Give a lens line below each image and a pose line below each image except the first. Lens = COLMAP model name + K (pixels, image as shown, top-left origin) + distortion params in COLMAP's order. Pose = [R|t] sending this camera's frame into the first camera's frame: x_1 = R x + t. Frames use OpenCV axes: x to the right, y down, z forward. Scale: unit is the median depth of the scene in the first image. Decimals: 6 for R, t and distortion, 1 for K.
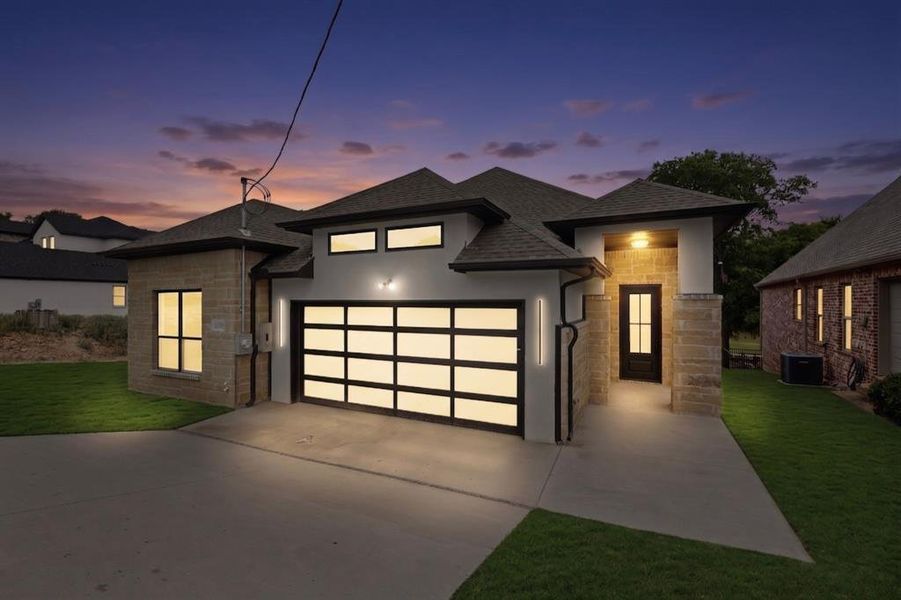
lens RADIAL K [[391.9, 0, 451.2], [0, 391.9, 301.3], [0, 0, 1]] dist [-0.001226, -0.000047]
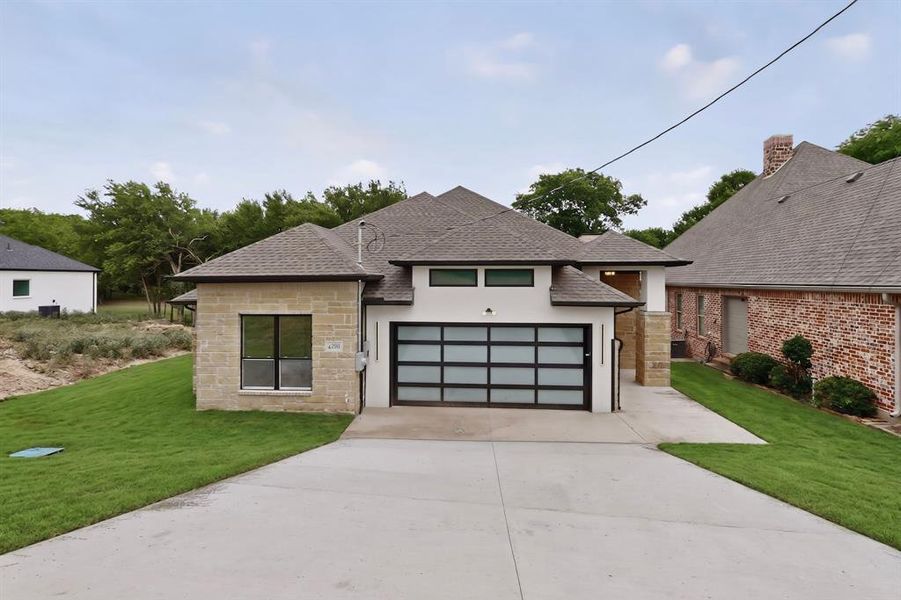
lens RADIAL K [[415.8, 0, 448.9], [0, 415.8, 283.7], [0, 0, 1]] dist [-0.000590, -0.000222]
pose [[0.934119, -0.002838, 0.356951, -0.716967], [0.000351, 0.999975, 0.007033, -0.132503], [-0.356962, -0.006445, 0.934097, -0.265962]]
